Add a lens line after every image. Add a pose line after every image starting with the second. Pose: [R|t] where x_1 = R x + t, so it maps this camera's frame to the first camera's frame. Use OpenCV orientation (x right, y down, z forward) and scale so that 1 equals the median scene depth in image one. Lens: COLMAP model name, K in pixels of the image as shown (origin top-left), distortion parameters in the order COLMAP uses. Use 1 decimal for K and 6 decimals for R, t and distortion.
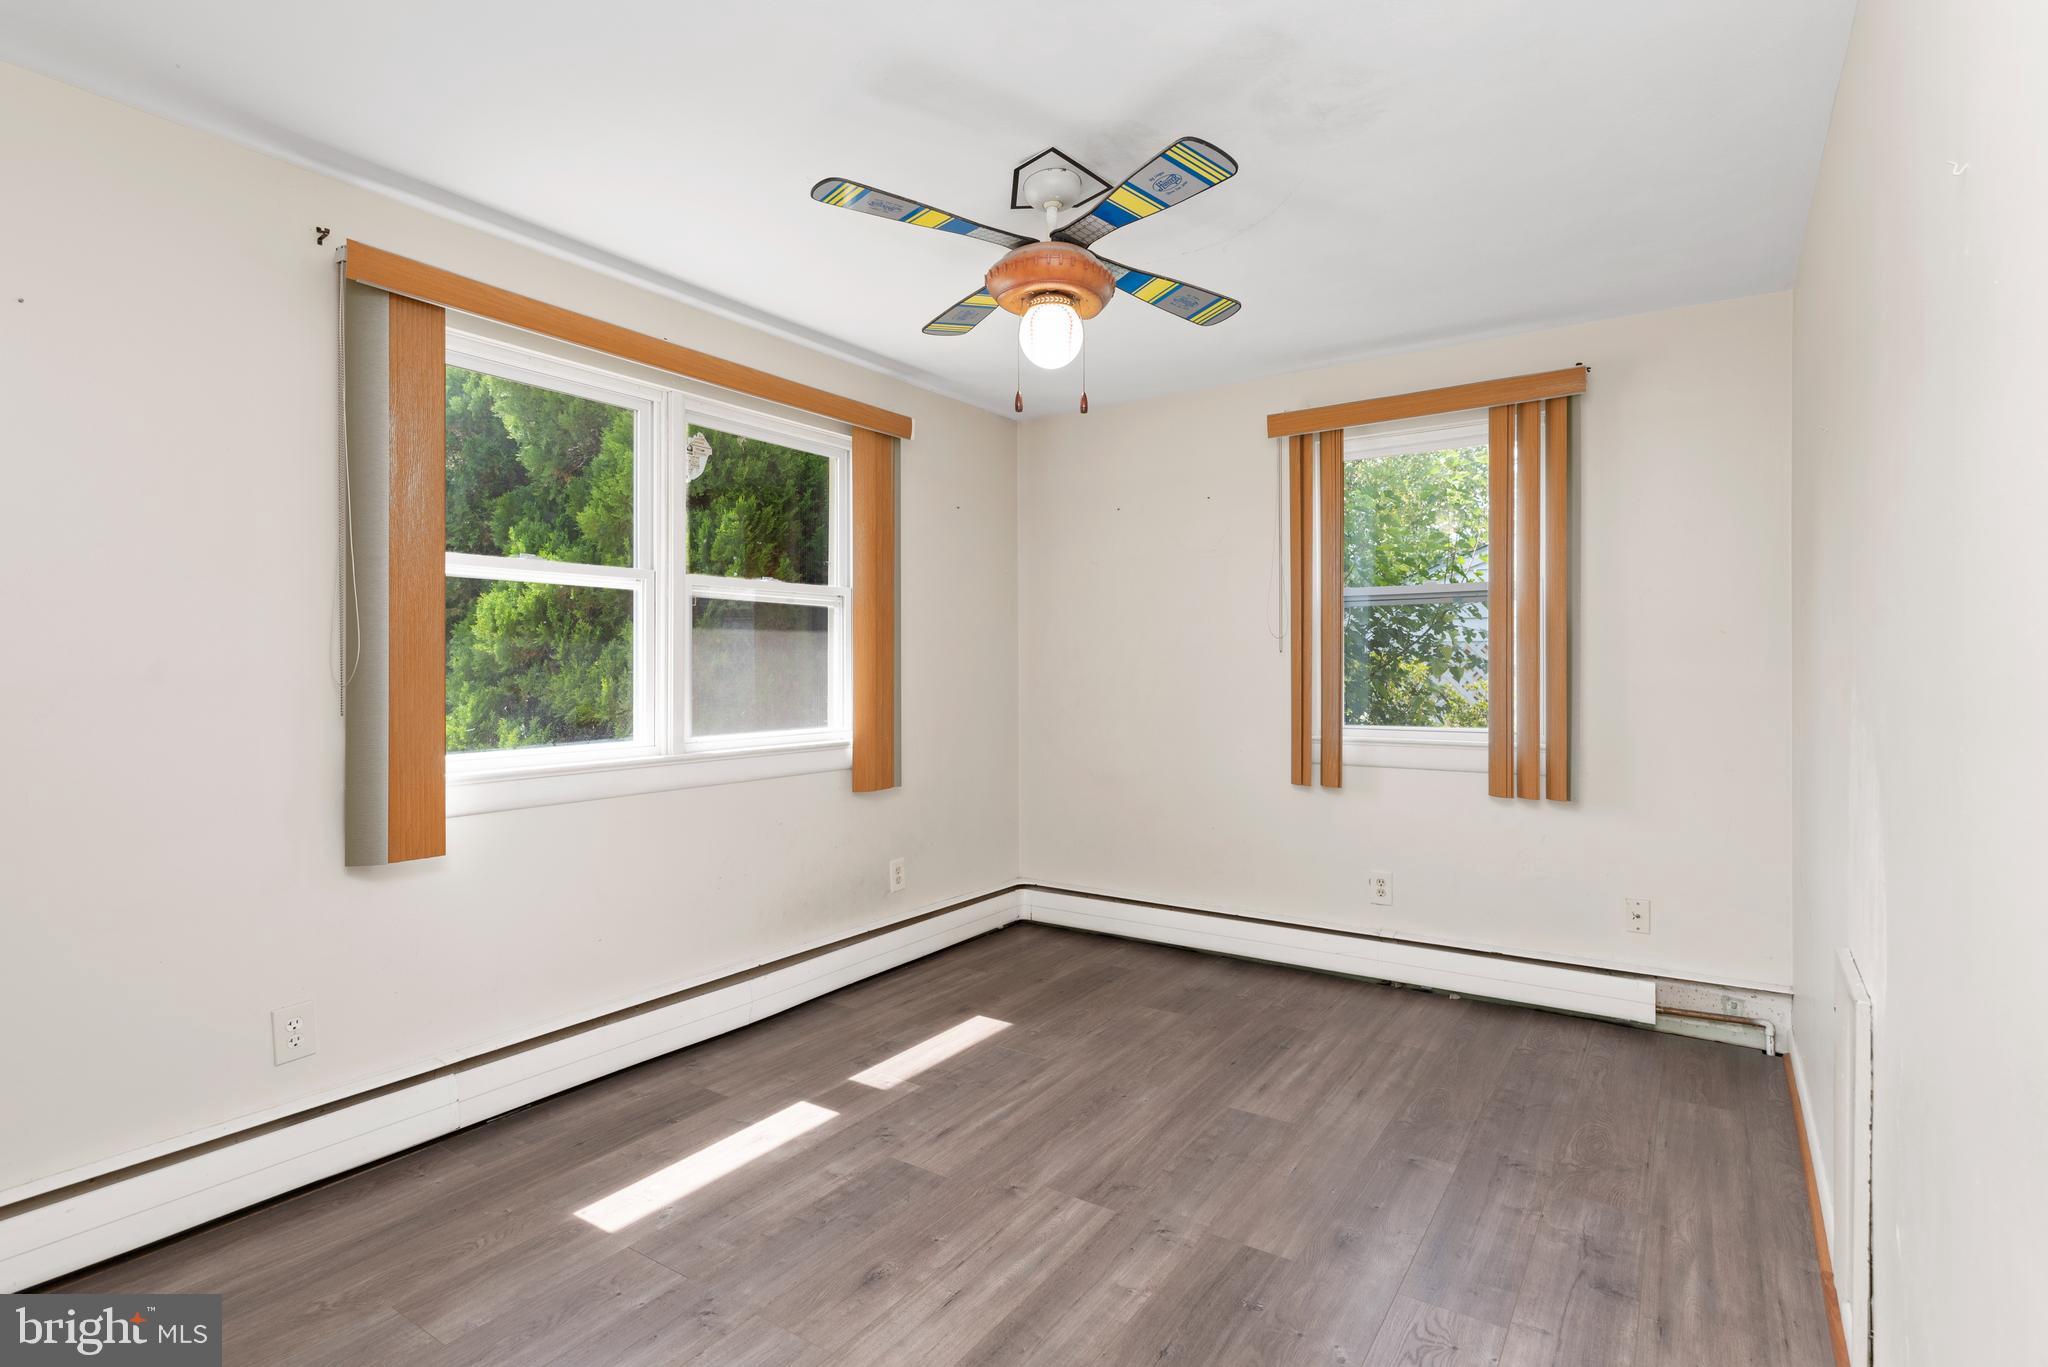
lens RADIAL K [[1003.8, 0, 1043.5], [0, 1003.8, 668.5], [0, 0, 1]] dist [0.000251, 0.000132]
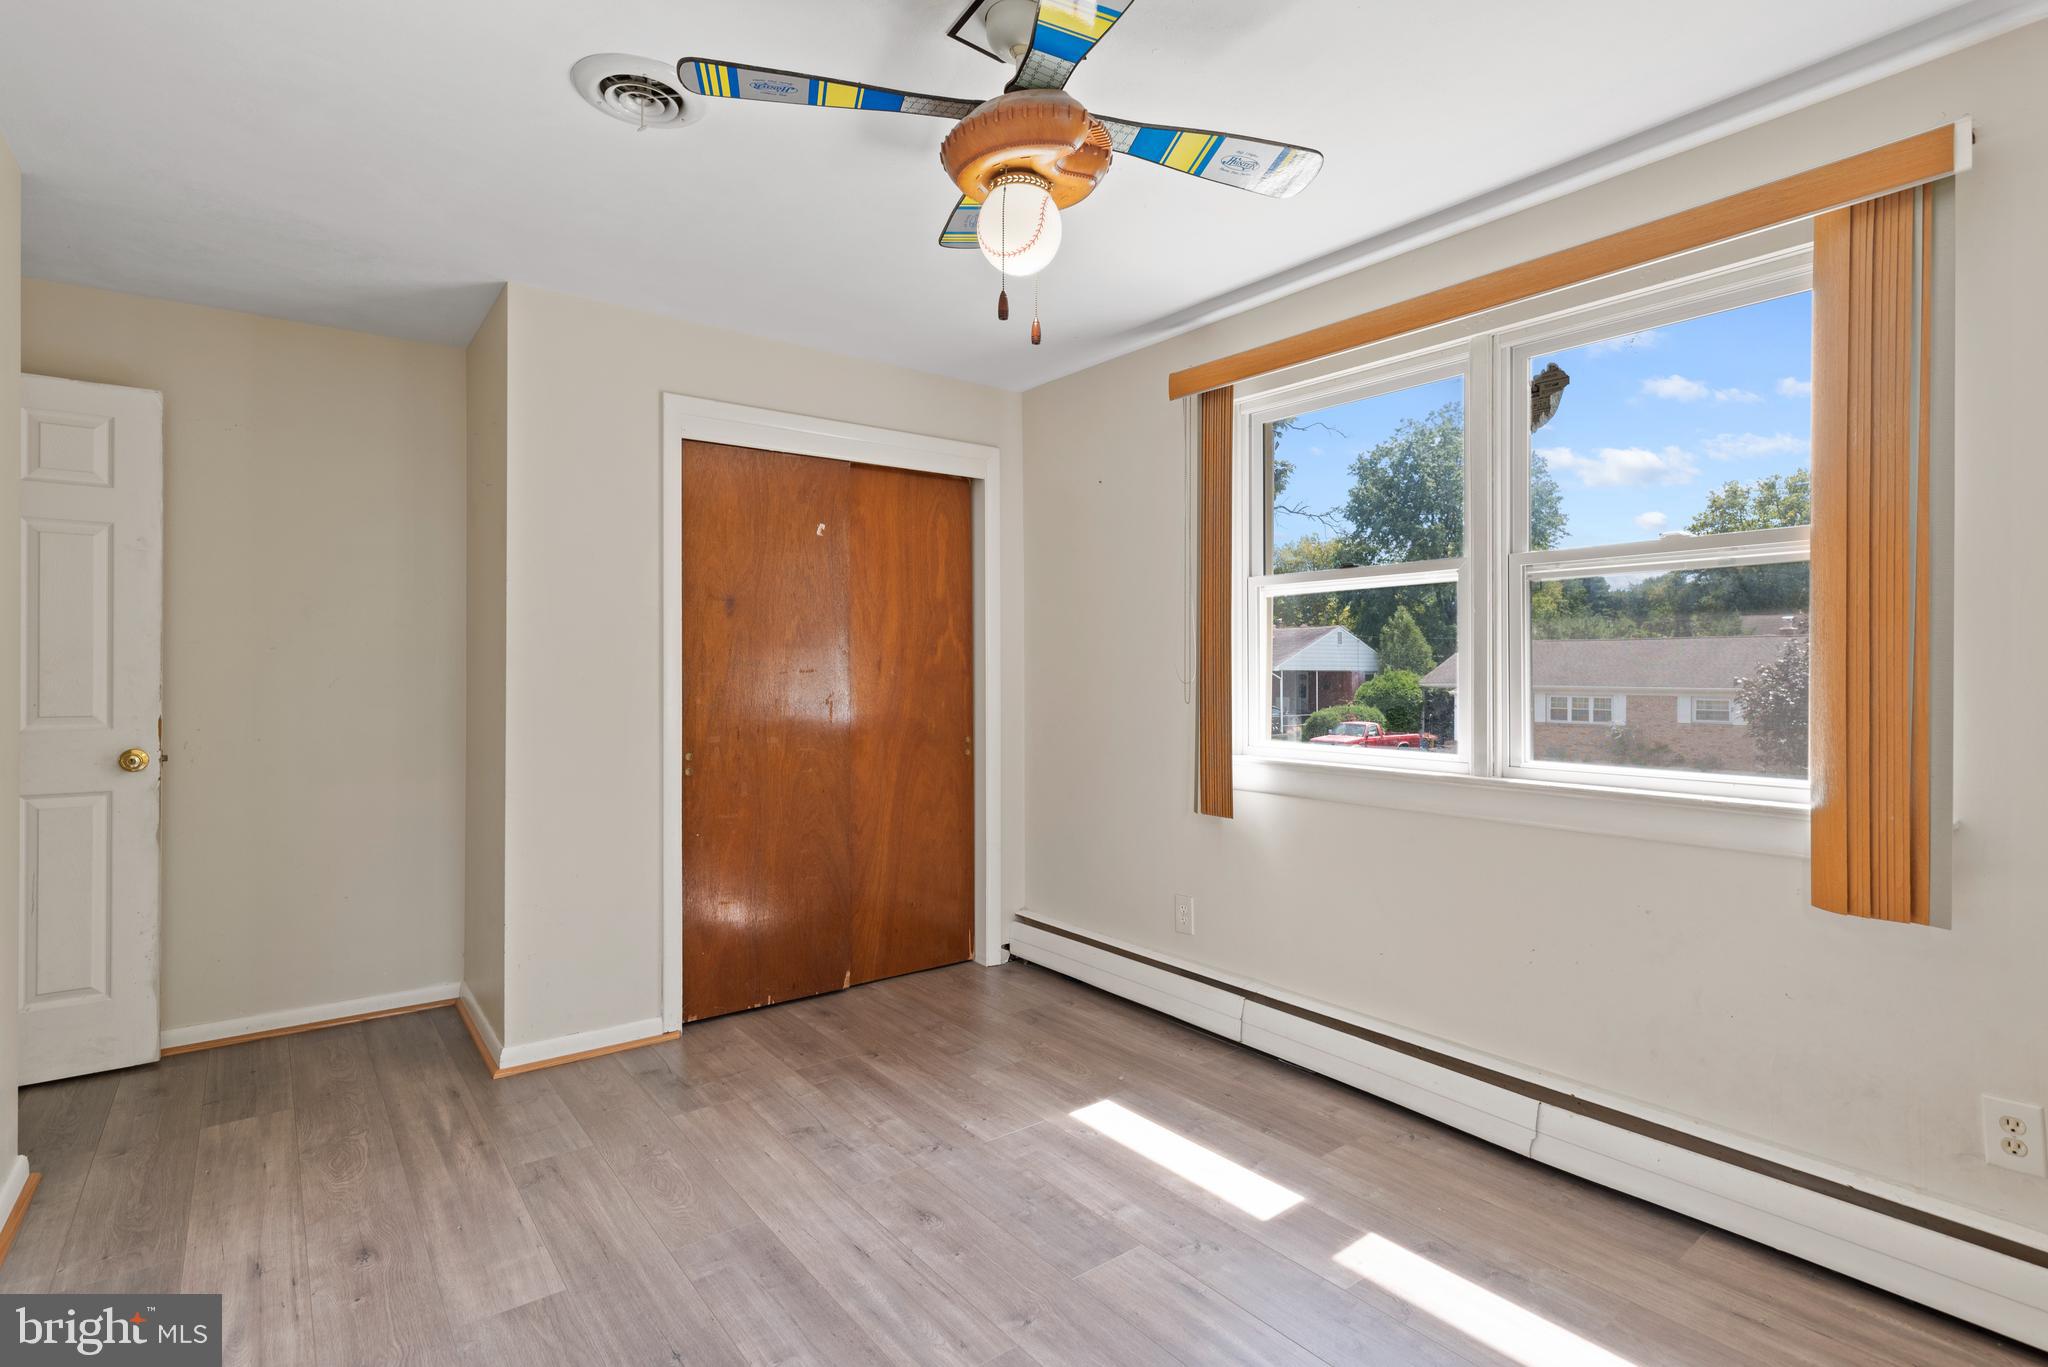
lens RADIAL K [[1016.2, 0, 1065.0], [0, 1016.2, 680.0], [0, 0, 1]] dist [-0.004725, -0.000947]
pose [[-0.311892, 0.013106, -0.950027, 0.675557], [-0.004370, 0.999874, 0.015229, -0.006503], [0.950107, 0.008901, -0.311796, 1.193061]]
